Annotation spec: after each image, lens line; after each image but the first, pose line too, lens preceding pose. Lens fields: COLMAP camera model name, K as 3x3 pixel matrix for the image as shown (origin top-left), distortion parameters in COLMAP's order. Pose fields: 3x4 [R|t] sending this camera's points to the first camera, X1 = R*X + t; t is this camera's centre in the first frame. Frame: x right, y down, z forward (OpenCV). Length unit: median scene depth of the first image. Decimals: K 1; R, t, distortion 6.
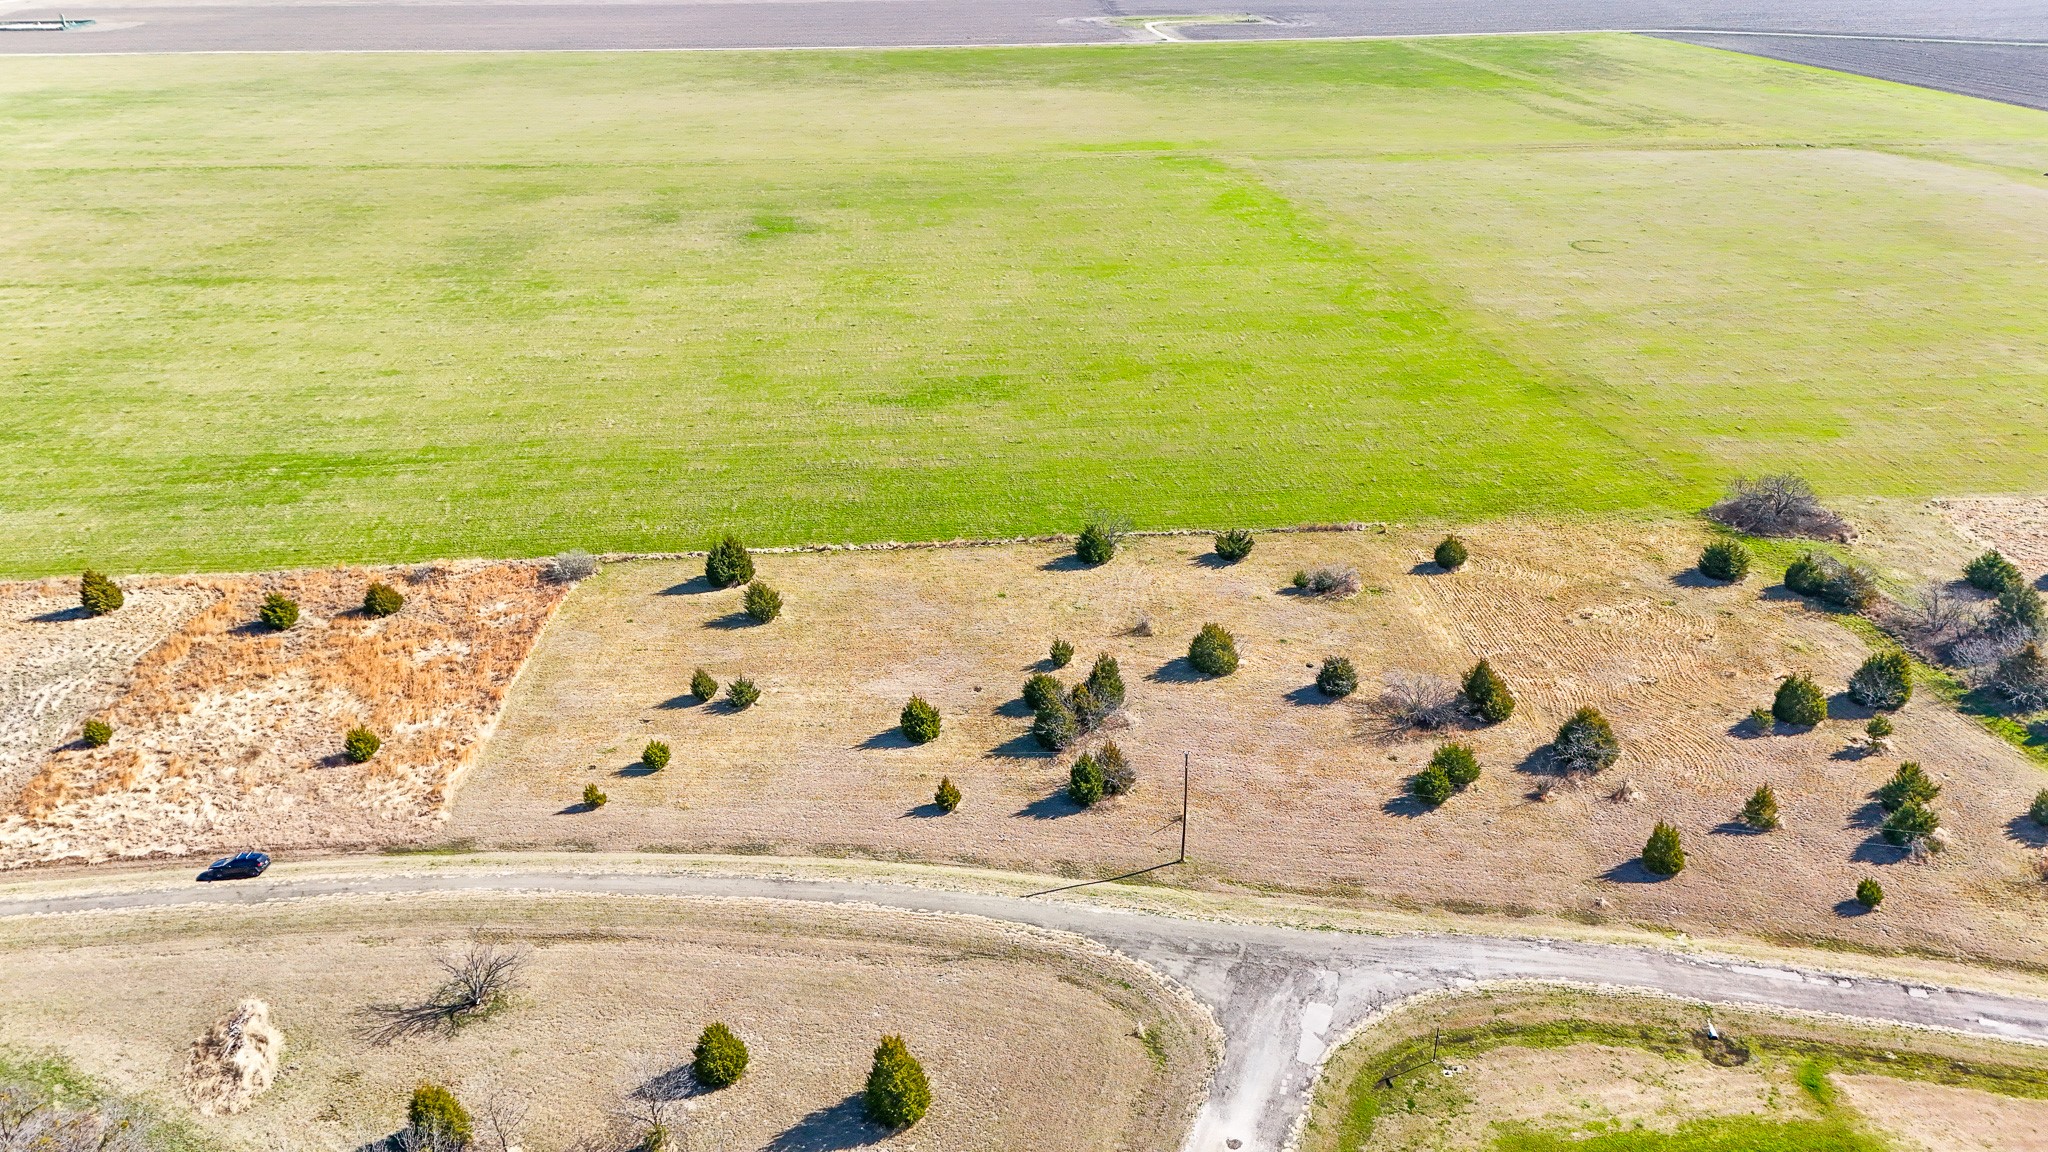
lens RADIAL K [[1505.6, 0, 1024.0], [0, 1505.6, 576.0], [0, 0, 1]] dist [0.078563, -0.072710]
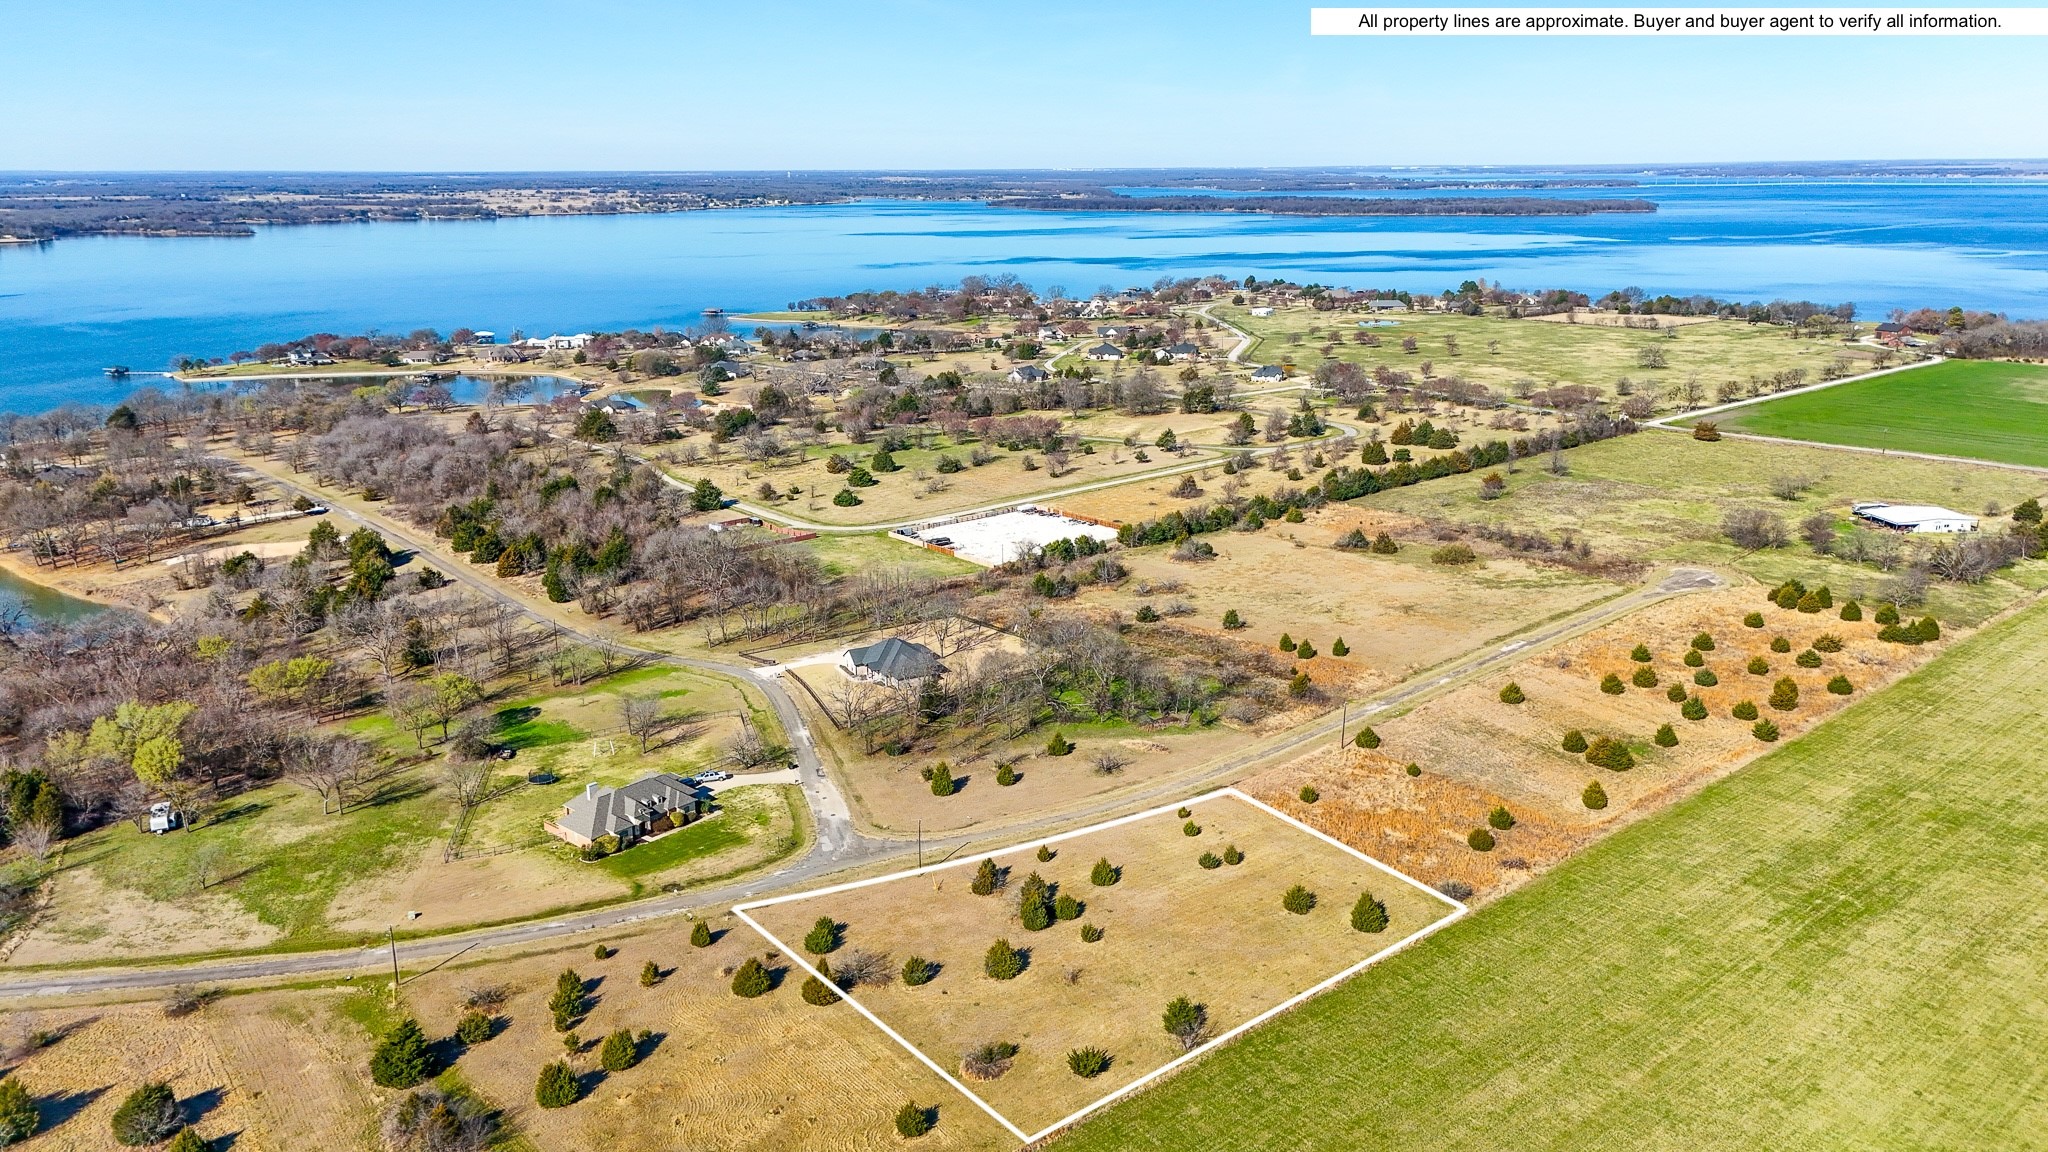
lens RADIAL K [[1505.6, 0, 1024.0], [0, 1505.6, 576.0], [0, 0, 1]] dist [0.078563, -0.072710]
pose [[-0.815903, 0.160508, -0.555463, 0.958007], [-0.223430, 0.798540, 0.558938, -1.185121], [0.533274, 0.580147, -0.615669, 1.898030]]
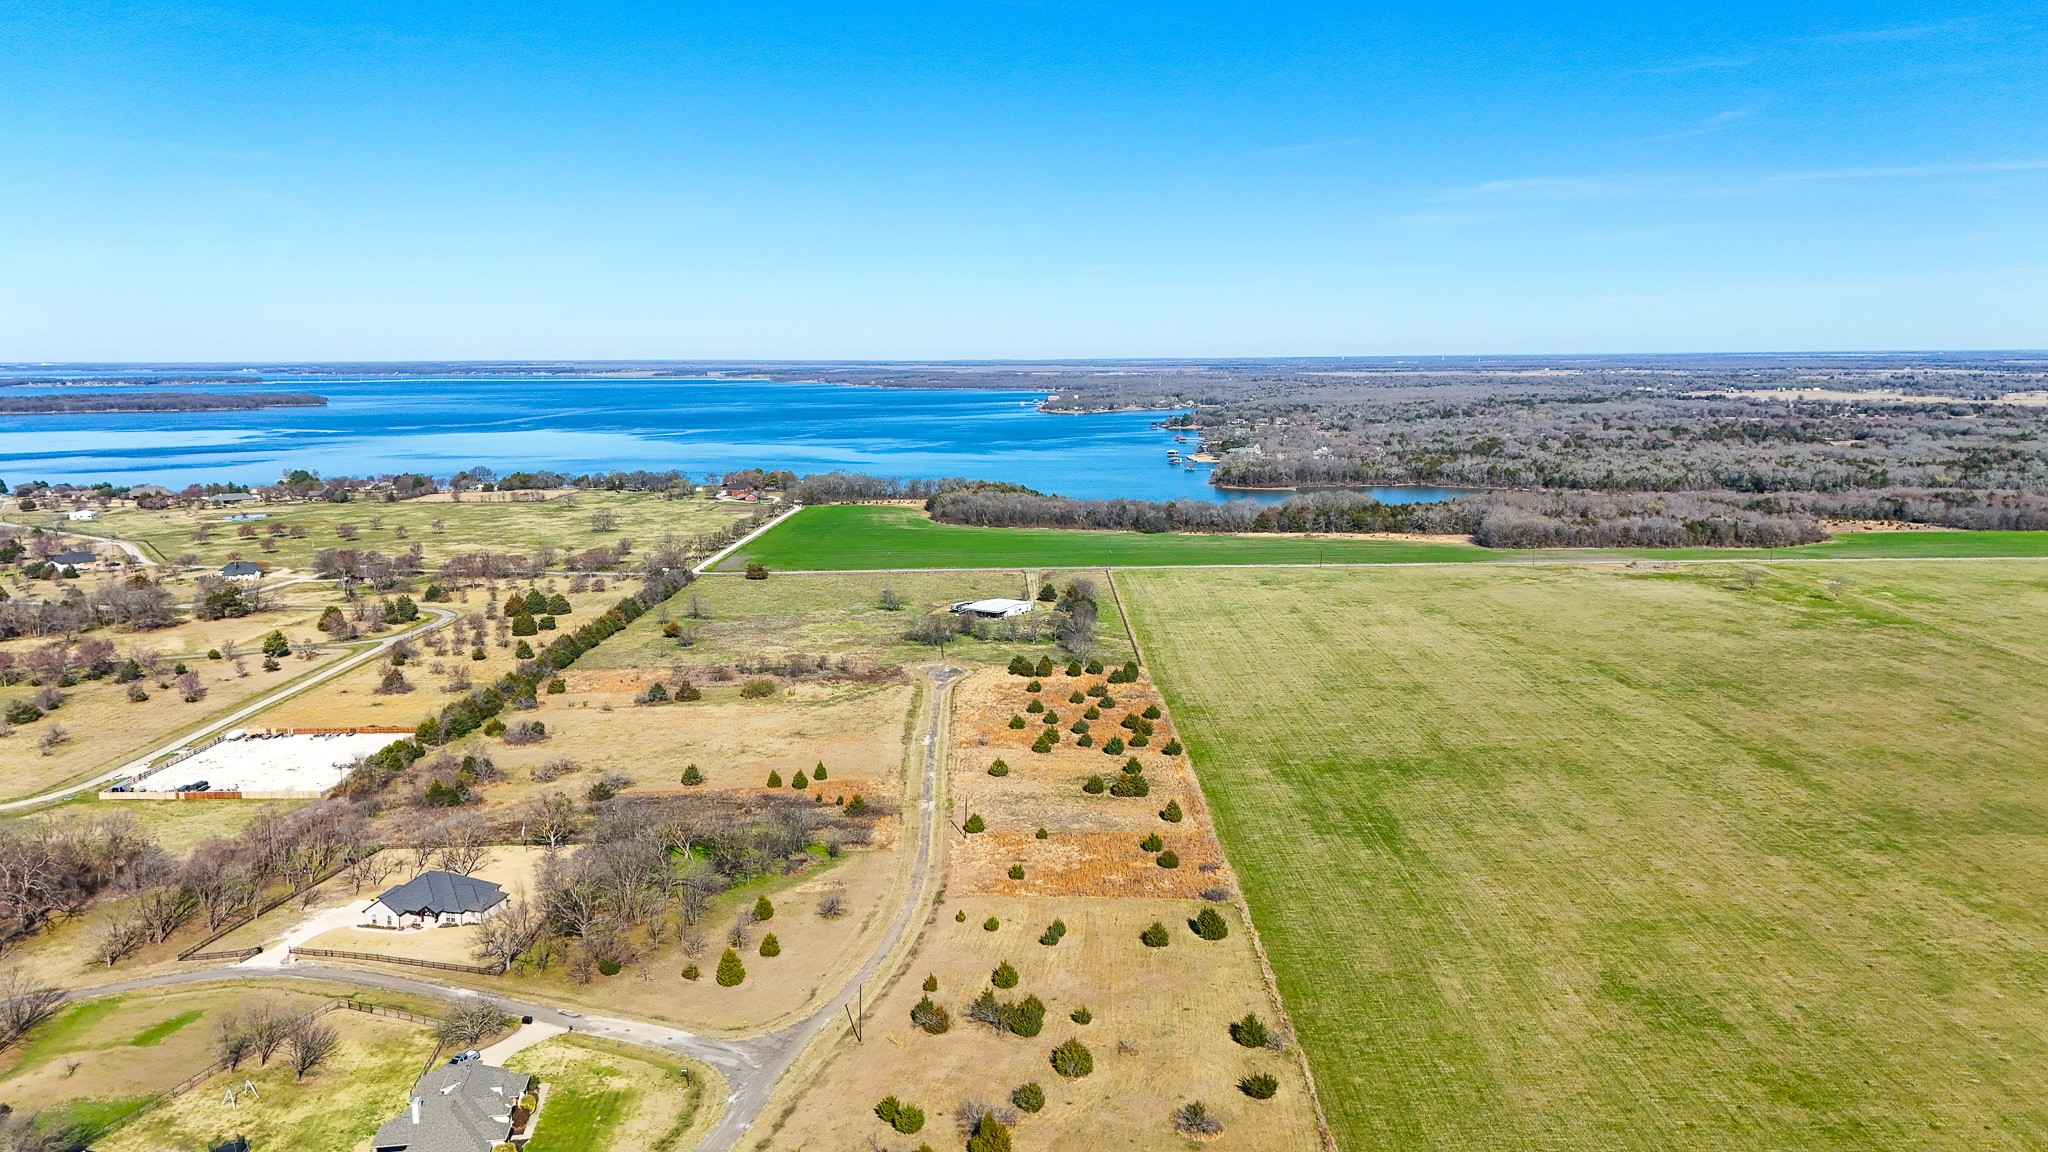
lens RADIAL K [[1505.6, 0, 1024.0], [0, 1505.6, 576.0], [0, 0, 1]] dist [0.078563, -0.072710]
pose [[-0.092527, 0.149660, -0.984399, 1.699723], [-0.393291, 0.902758, 0.174215, -0.685880], [0.914747, 0.403274, -0.024669, 0.902707]]
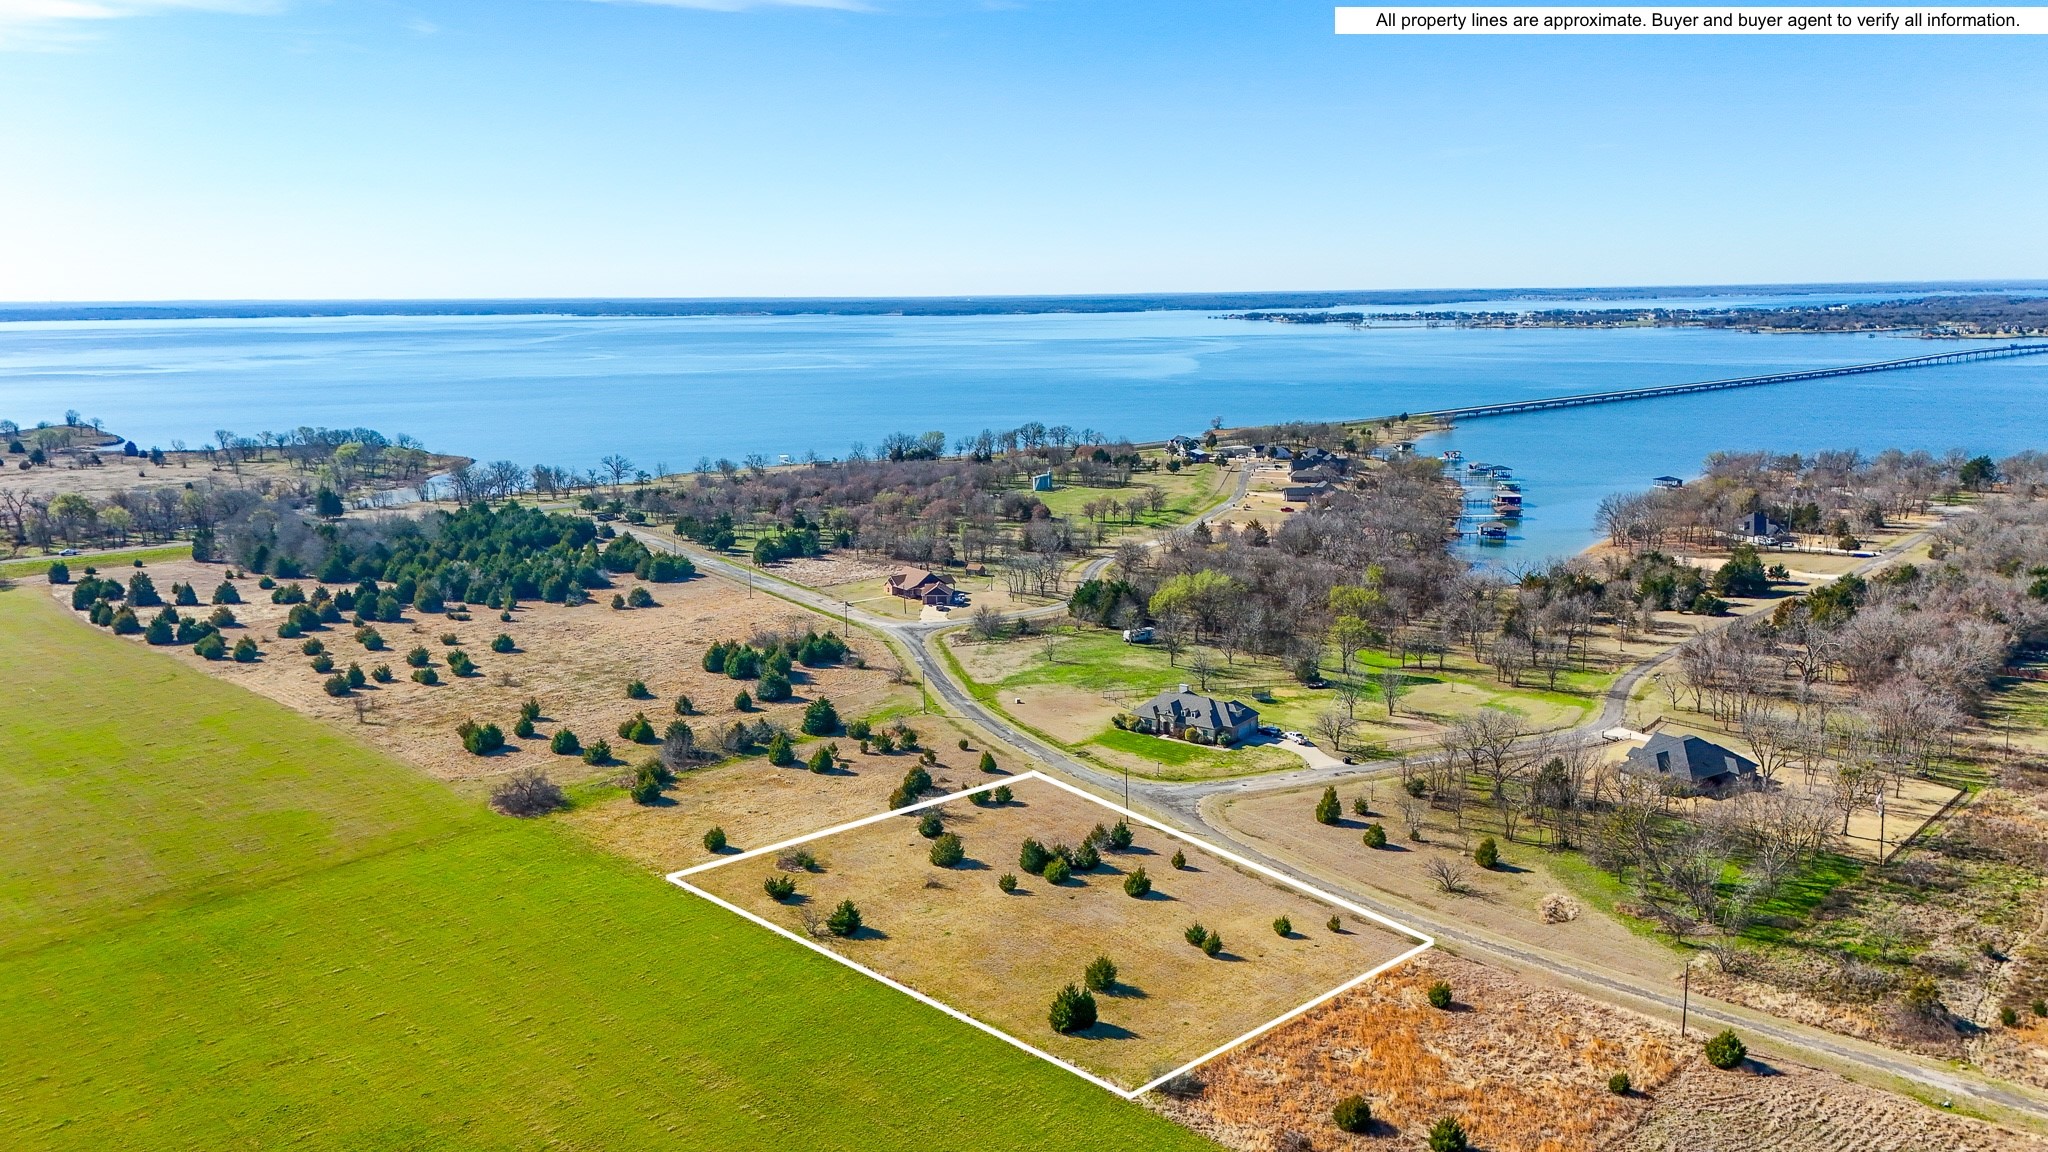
lens RADIAL K [[1505.6, 0, 1024.0], [0, 1505.6, 576.0], [0, 0, 1]] dist [0.078563, -0.072710]
pose [[-0.650624, -0.132729, 0.747711, -1.190554], [0.315367, 0.848464, 0.425032, -0.932955], [-0.690820, 0.512340, -0.510173, 1.795875]]
